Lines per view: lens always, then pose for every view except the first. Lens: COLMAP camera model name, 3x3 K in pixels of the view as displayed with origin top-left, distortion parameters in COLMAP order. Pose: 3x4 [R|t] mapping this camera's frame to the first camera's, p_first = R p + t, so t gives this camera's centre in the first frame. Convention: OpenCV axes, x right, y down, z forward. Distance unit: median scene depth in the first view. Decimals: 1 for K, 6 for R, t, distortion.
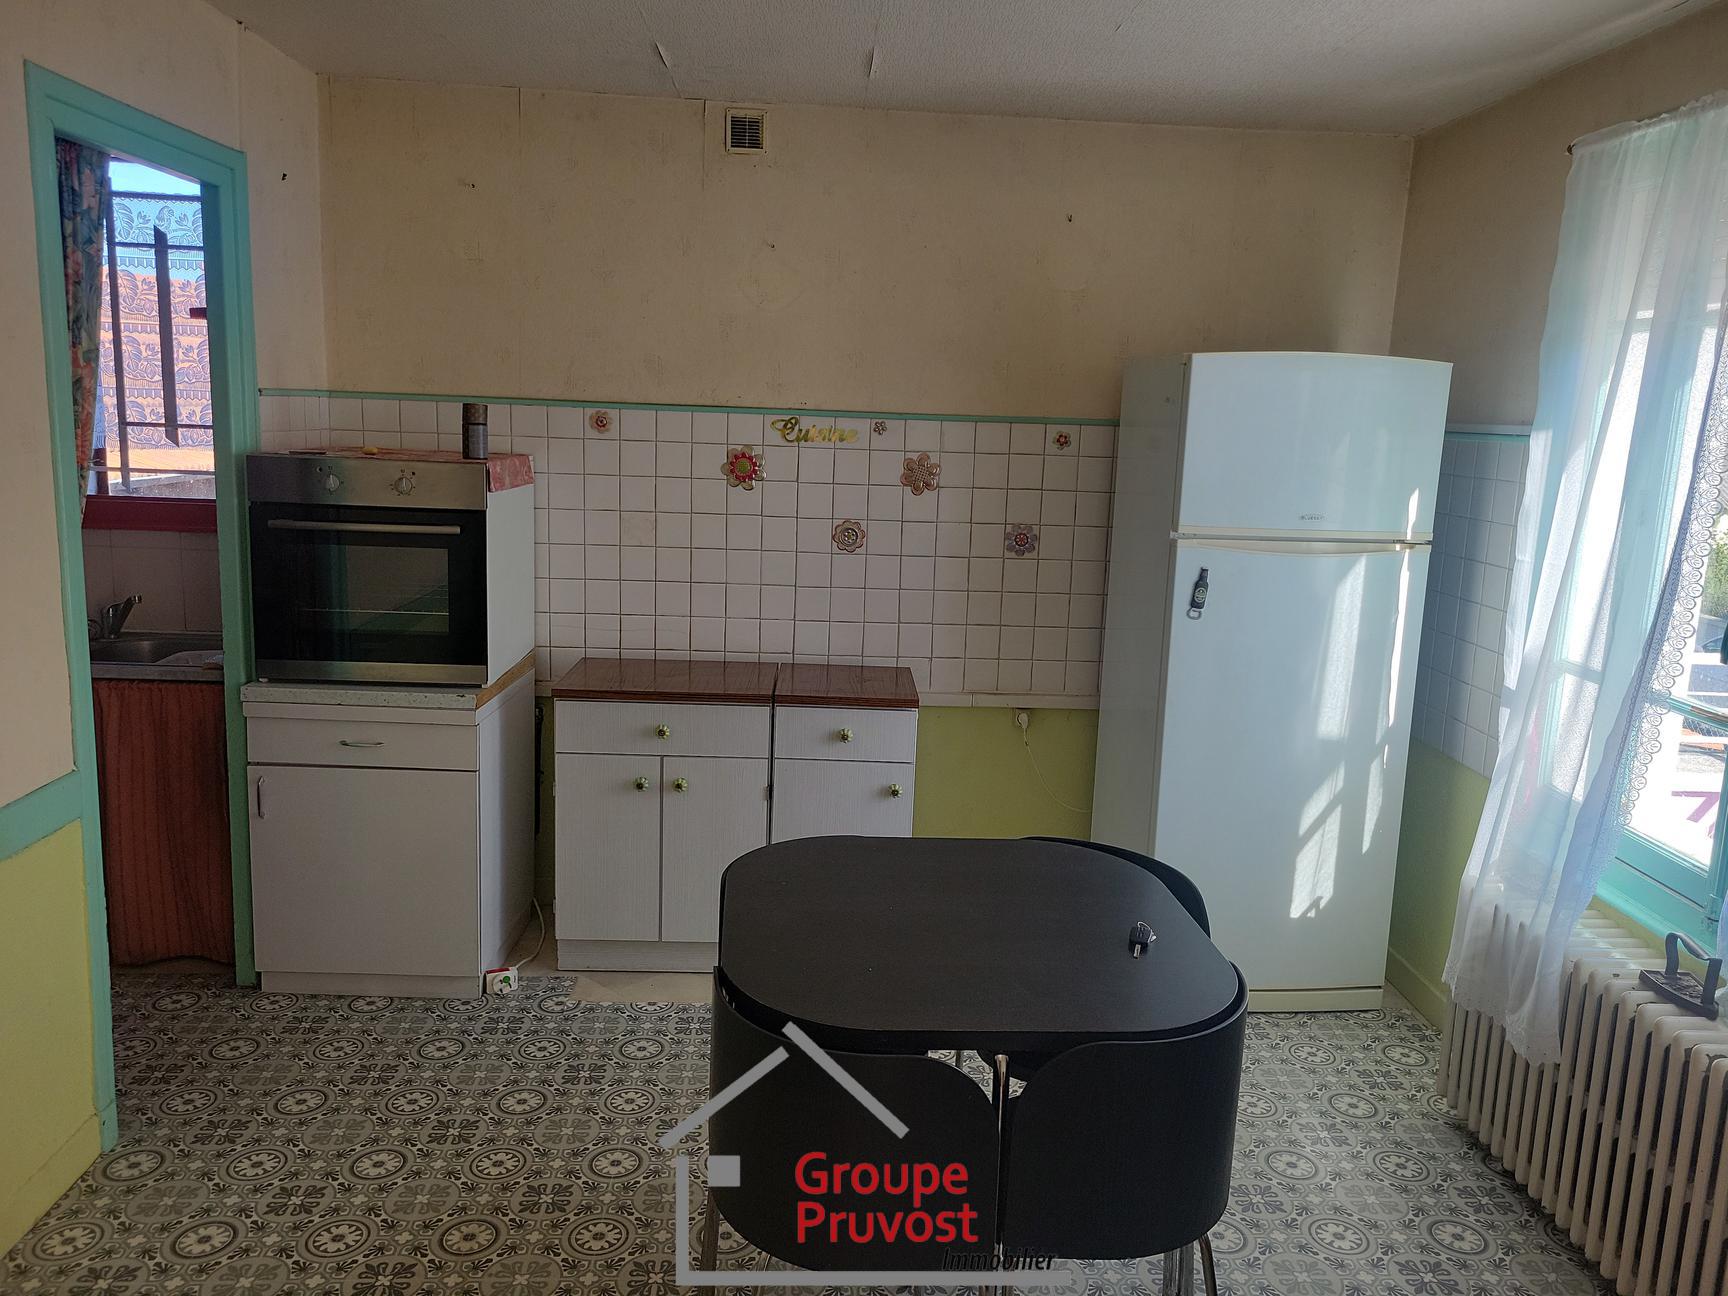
lens RADIAL K [[1304.8, 0, 868.4], [0, 1304.8, 644.0], [0, 0, 1]] dist [0.013474, 0.005345]
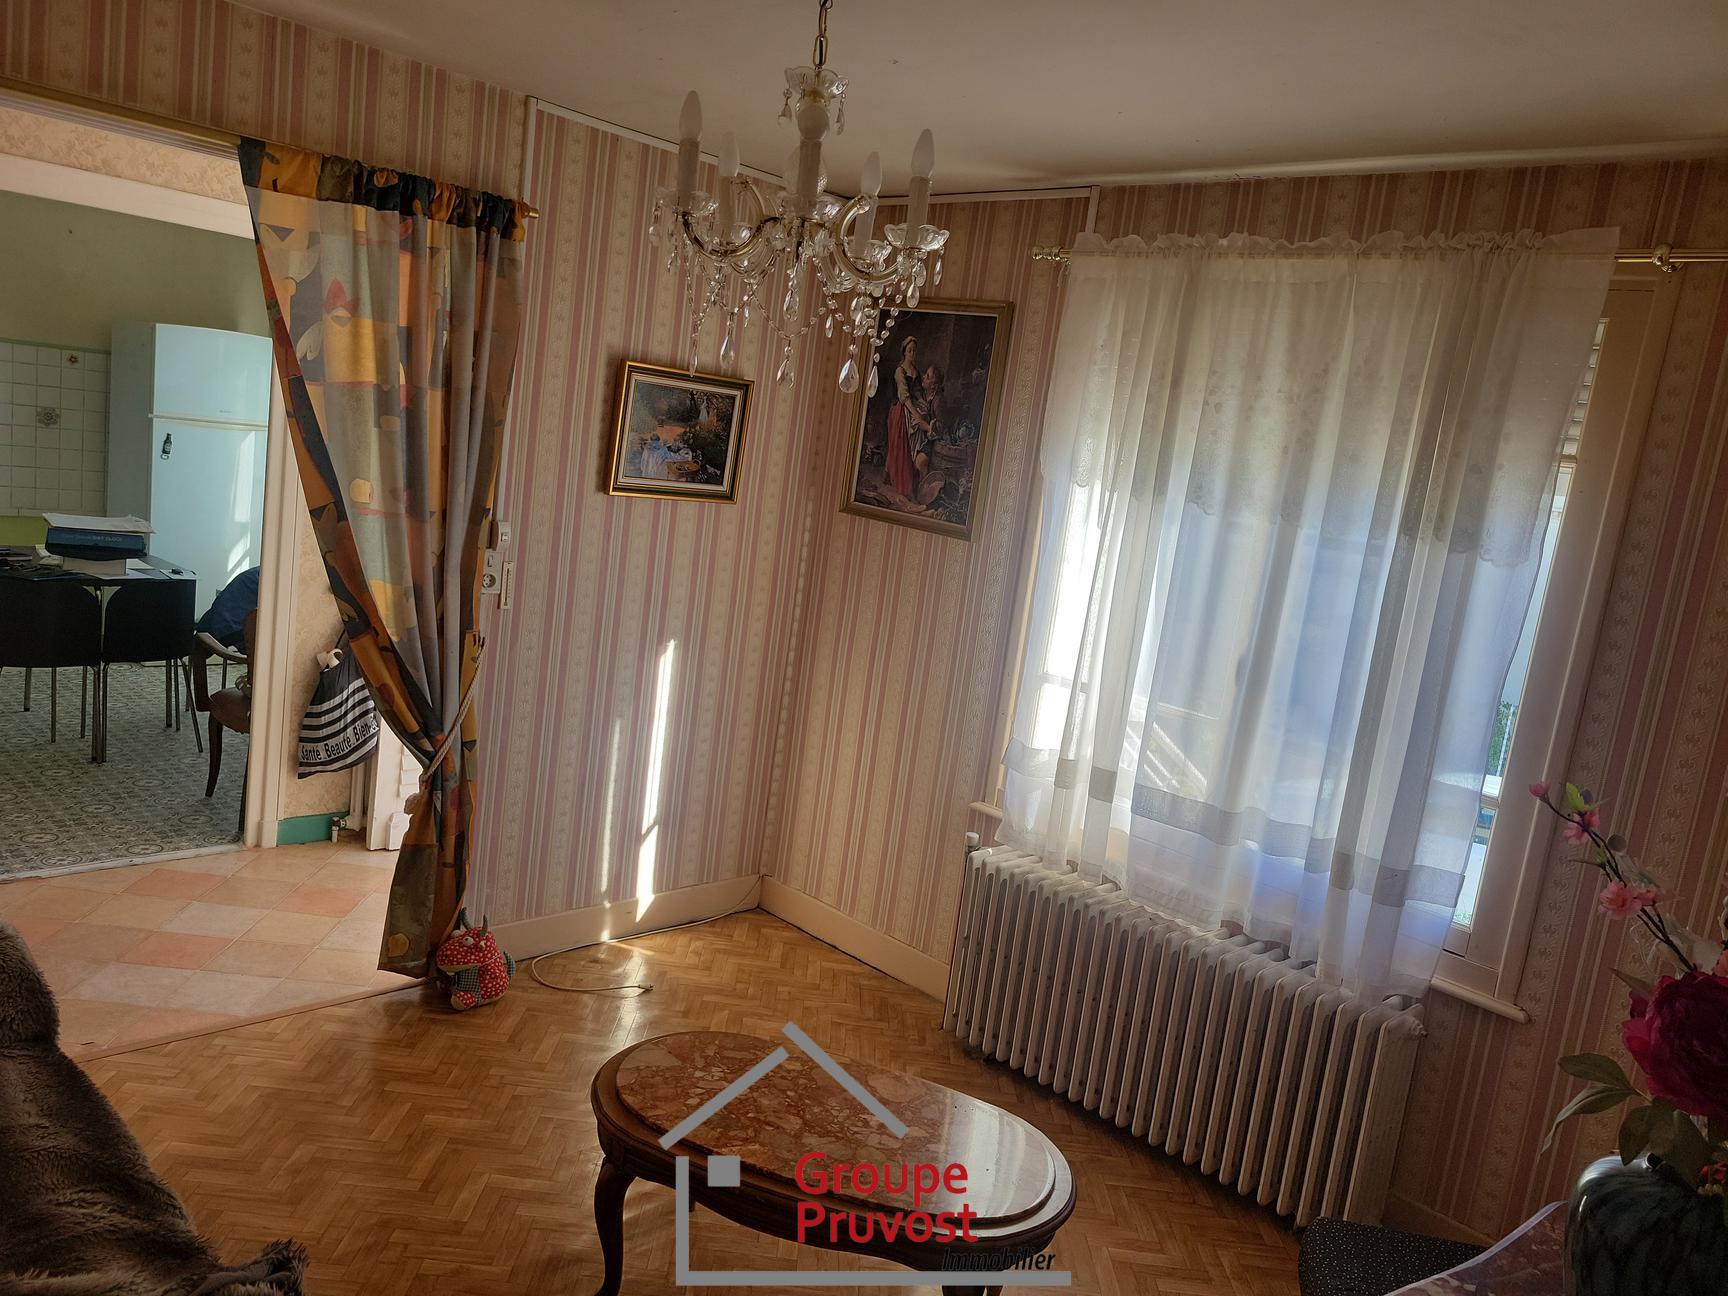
lens RADIAL K [[1304.8, 0, 868.9], [0, 1304.8, 646.9], [0, 0, 1]] dist [0.013474, 0.005345]
pose [[0.734152, -0.056884, 0.676599, -0.276323], [0.028405, 0.998185, 0.053099, 0.161649], [-0.678391, -0.019764, 0.734435, -1.001249]]
